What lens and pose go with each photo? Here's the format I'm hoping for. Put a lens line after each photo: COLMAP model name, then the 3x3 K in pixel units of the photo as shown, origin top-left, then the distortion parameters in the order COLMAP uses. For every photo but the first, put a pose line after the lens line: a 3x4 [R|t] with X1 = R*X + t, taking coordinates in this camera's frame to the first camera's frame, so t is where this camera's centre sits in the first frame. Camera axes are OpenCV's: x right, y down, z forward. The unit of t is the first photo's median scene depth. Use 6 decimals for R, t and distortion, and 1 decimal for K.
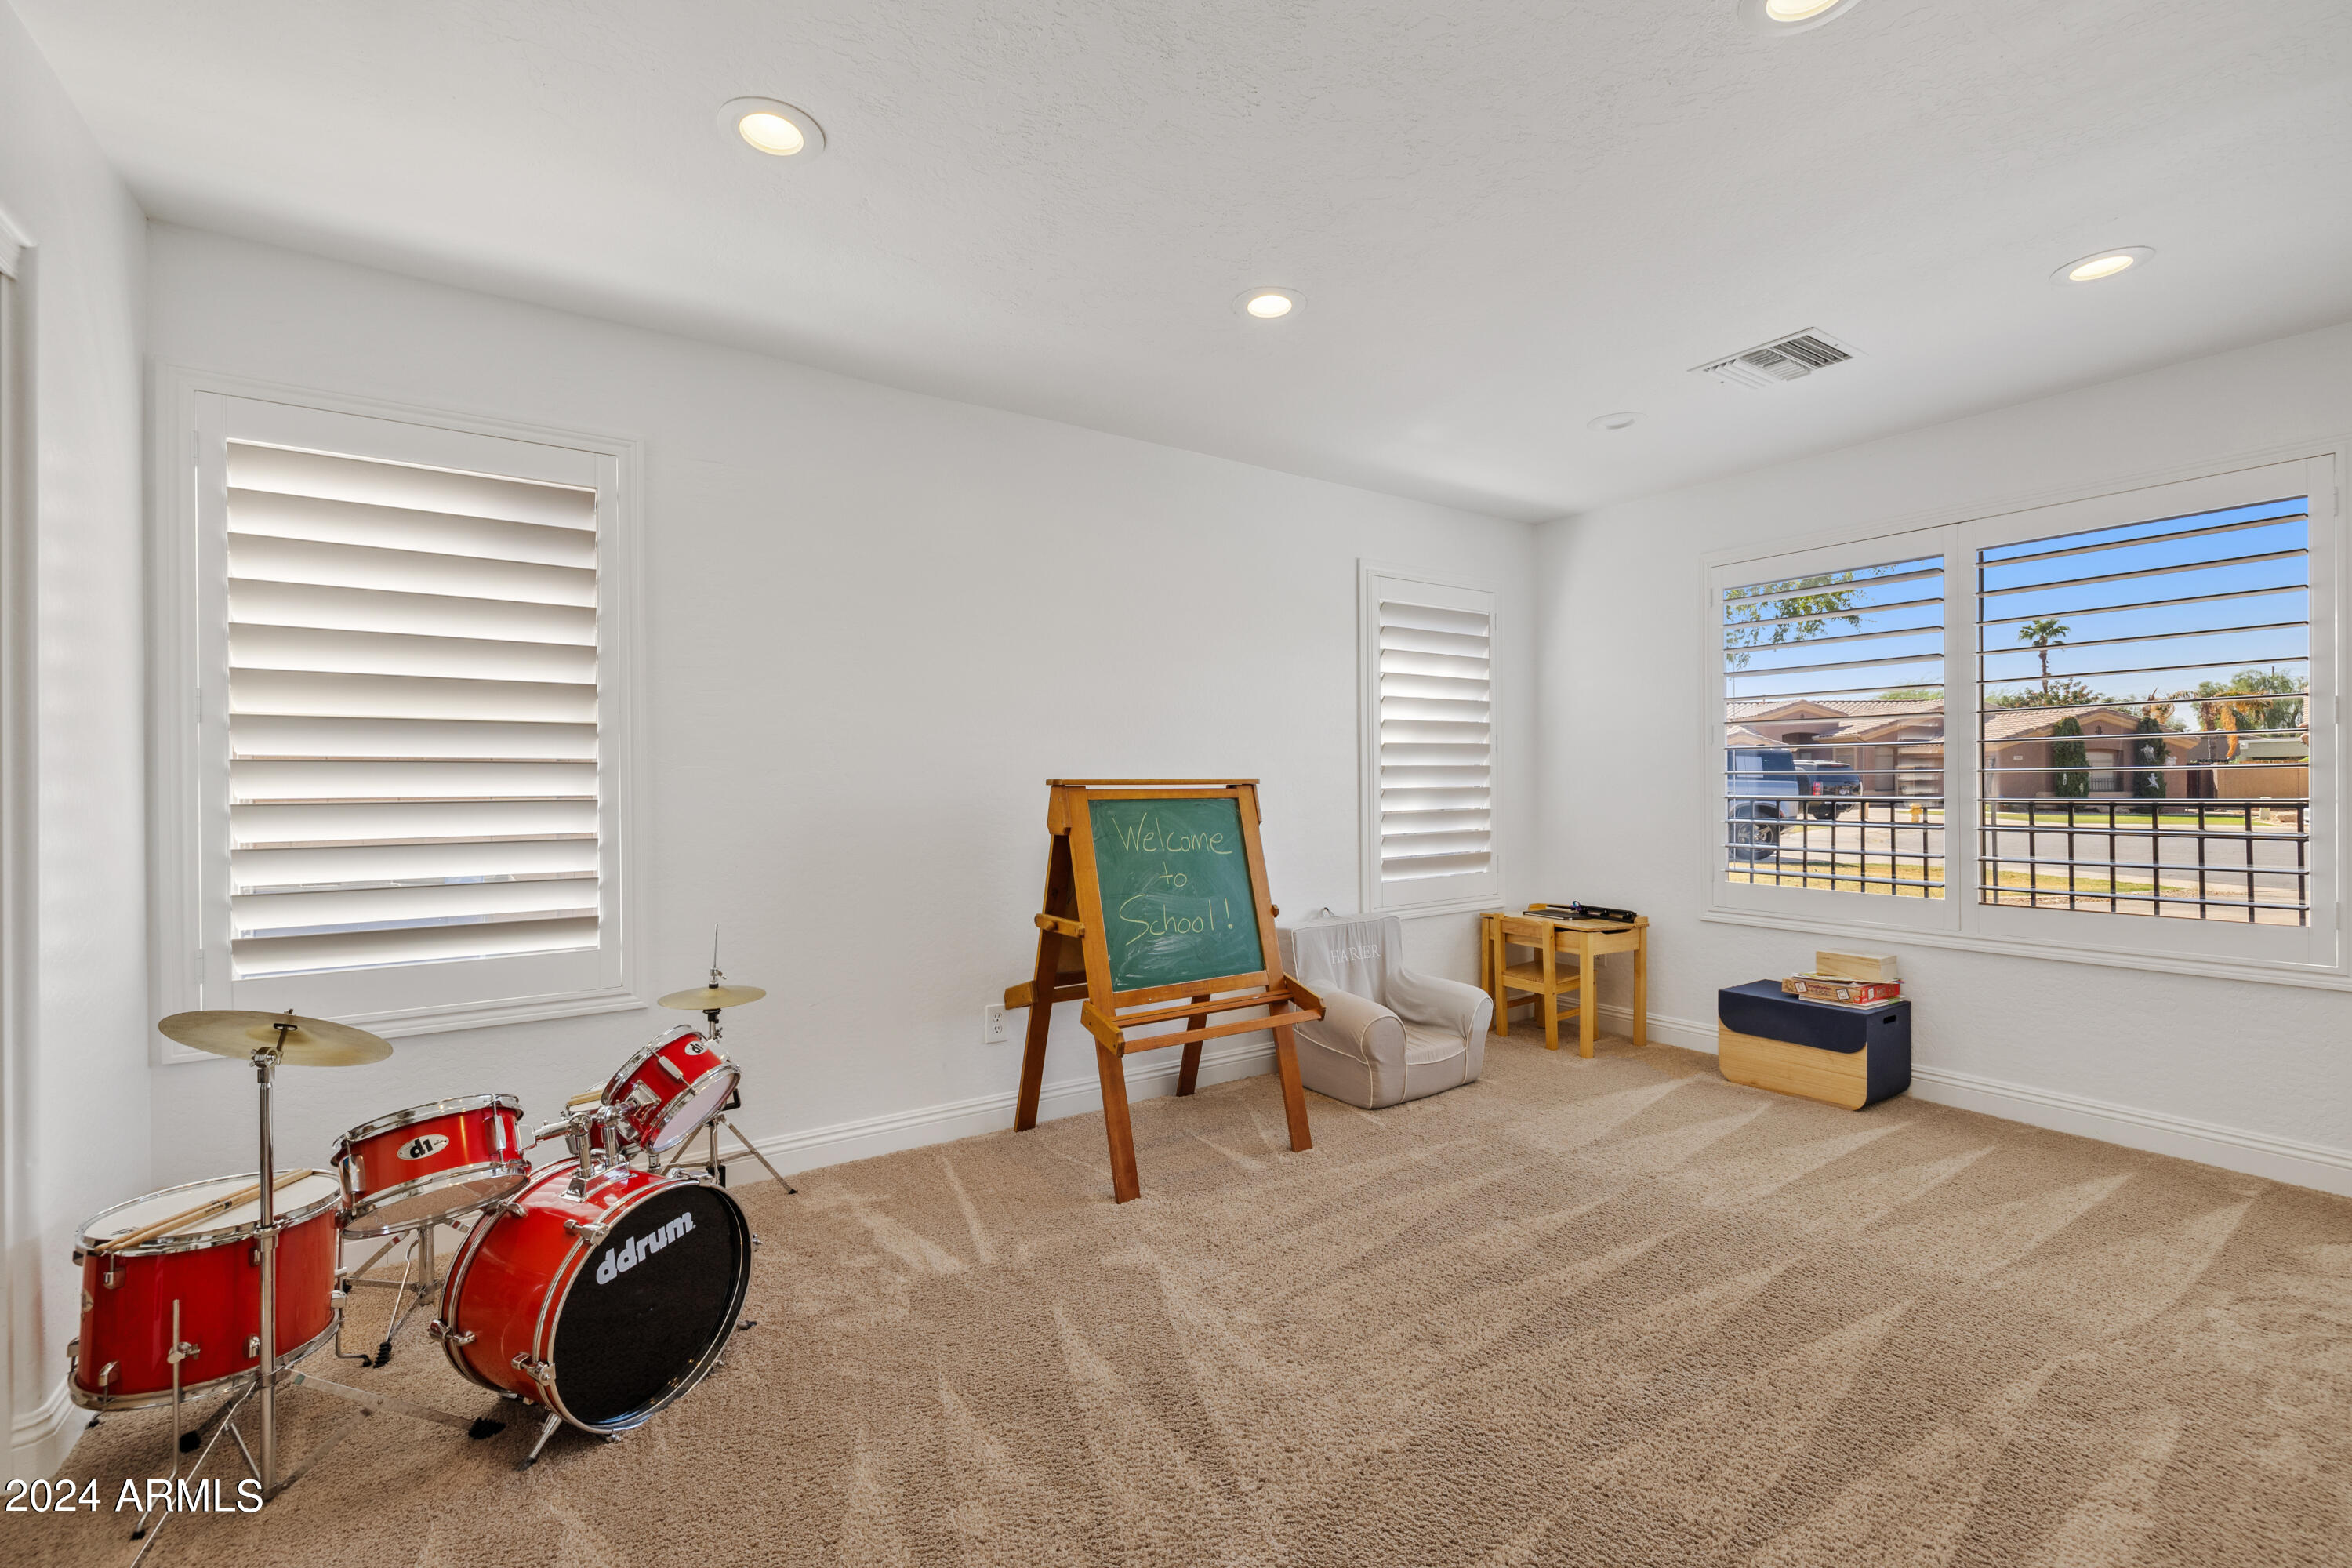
lens RADIAL K [[993.2, 0, 1175.1], [0, 993.2, 787.6], [0, 0, 1]] dist [0.000013, -0.001050]
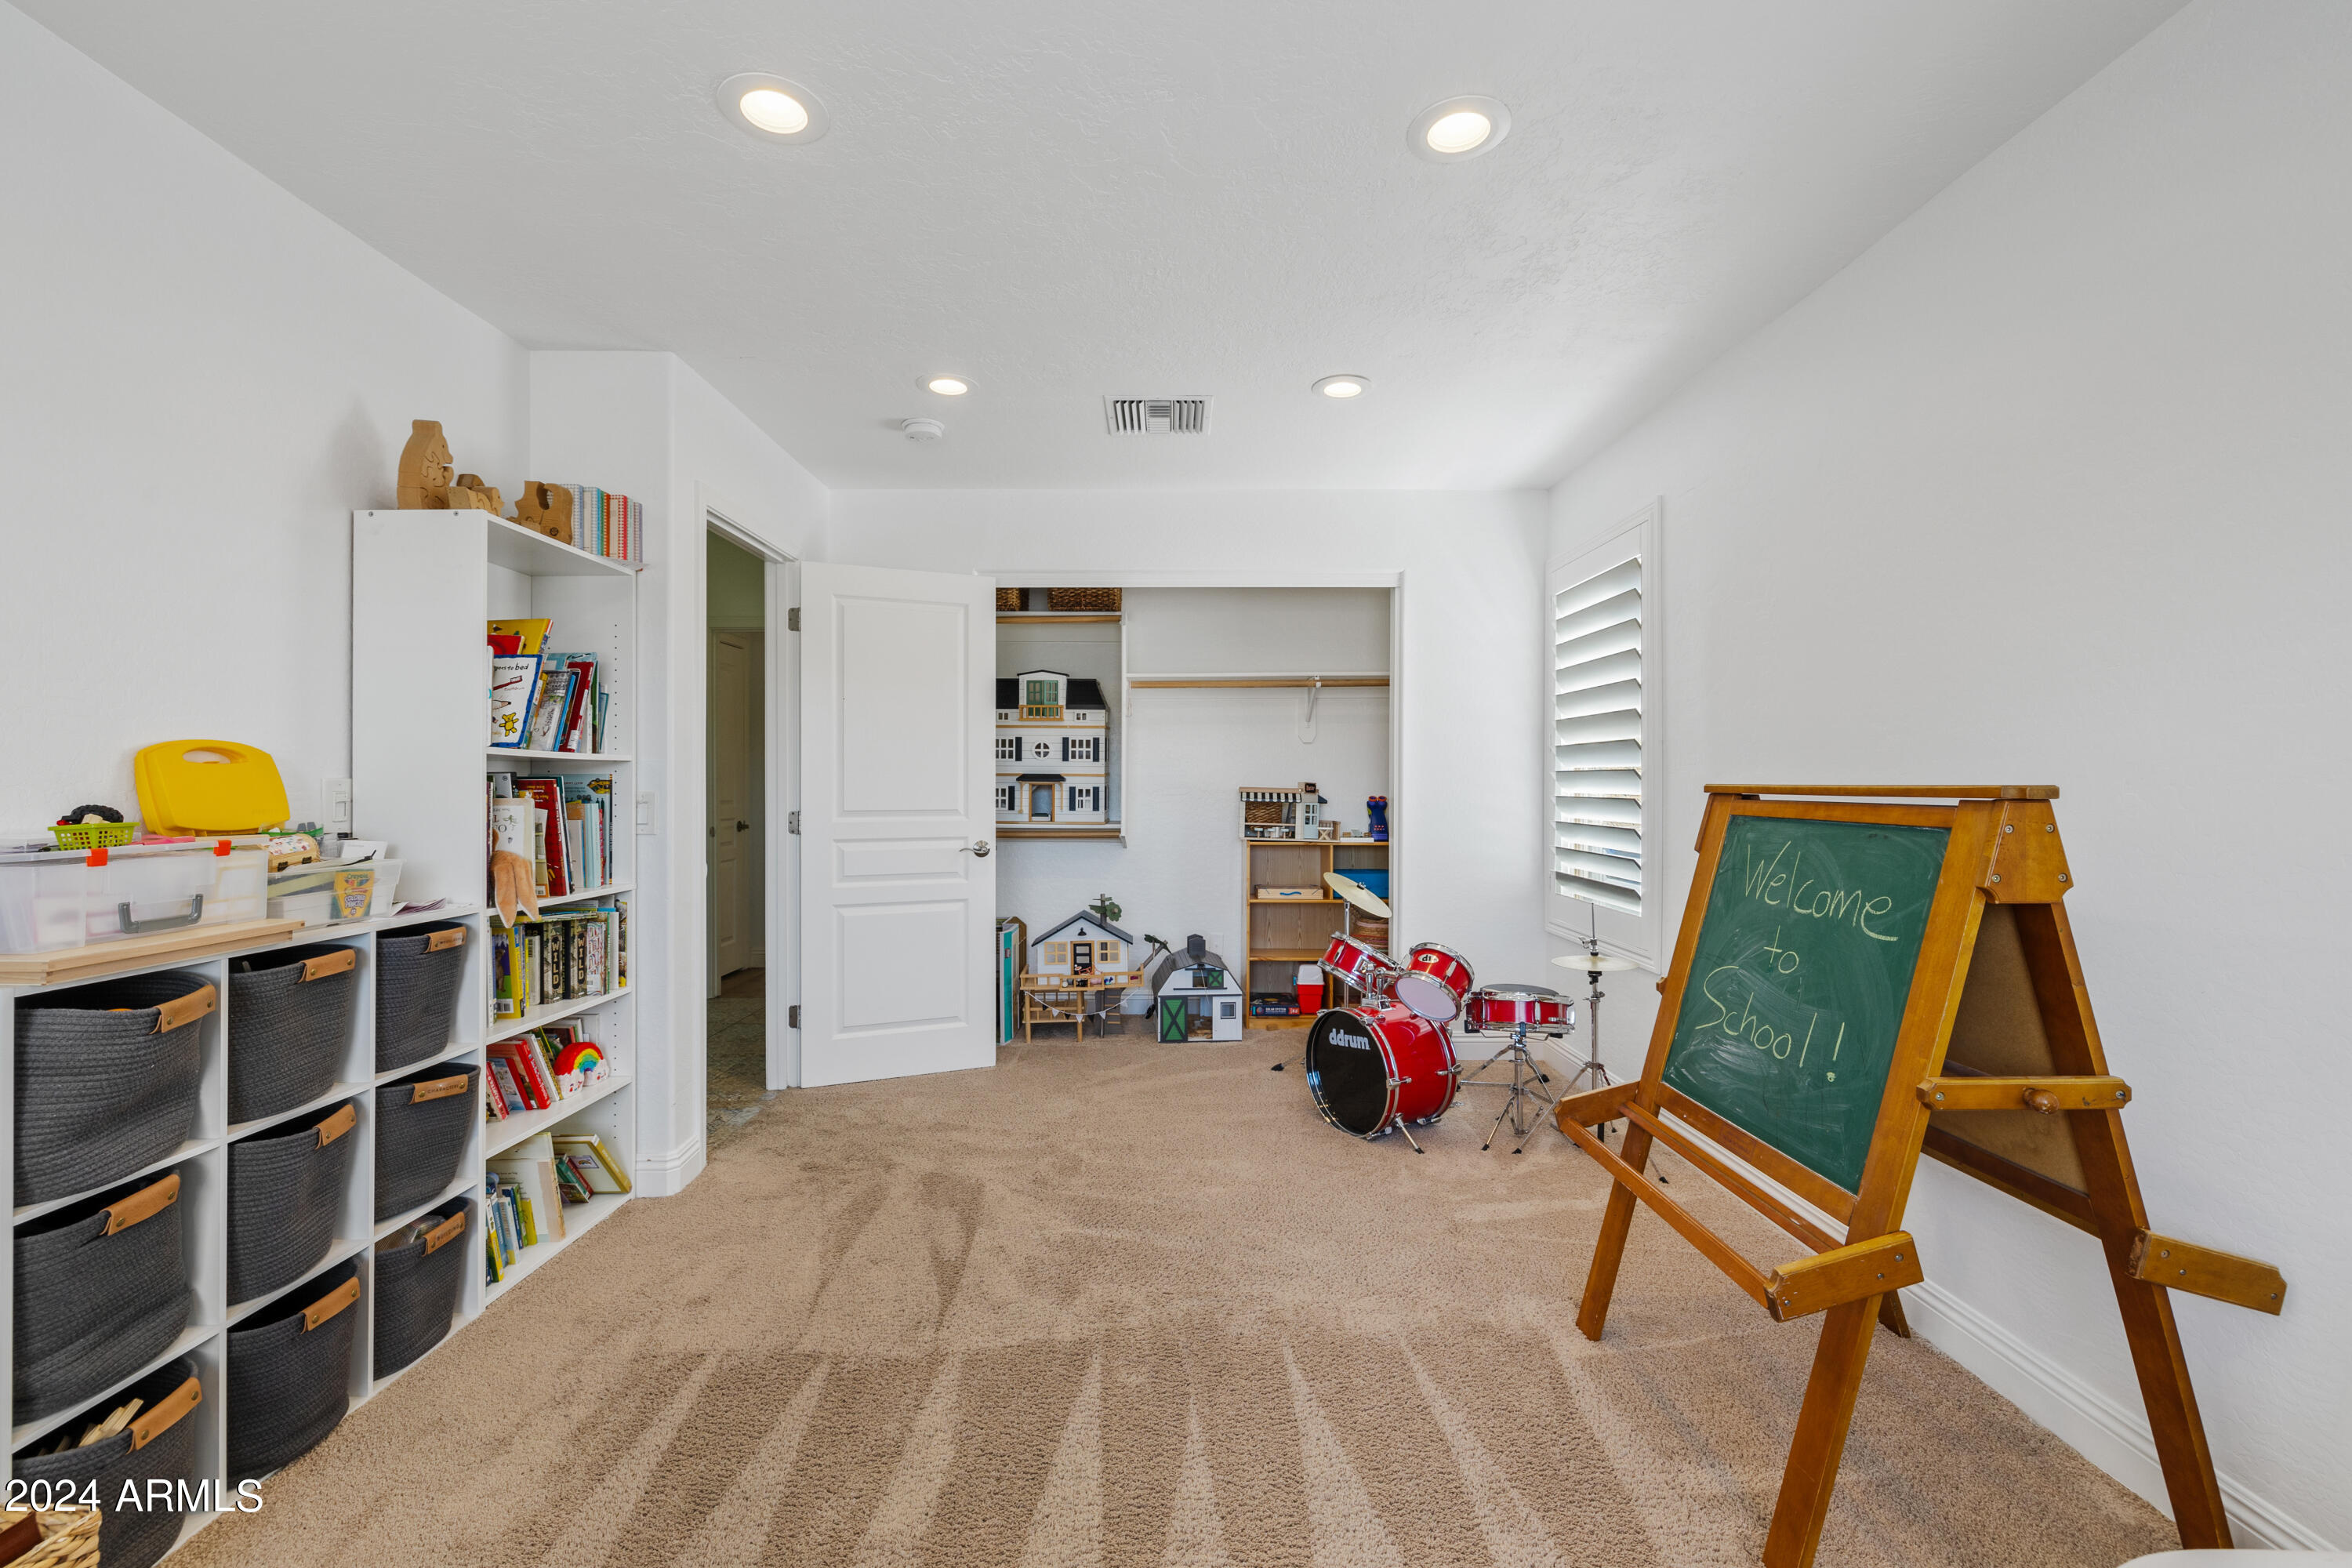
lens RADIAL K [[993.2, 0, 1177.3], [0, 993.2, 782.4], [0, 0, 1]] dist [0.000013, -0.001050]
pose [[-0.564733, 0.005348, -0.825256, 0.684154], [0.005330, 0.999982, 0.002833, -0.014117], [0.825256, -0.002799, -0.564752, 1.045307]]
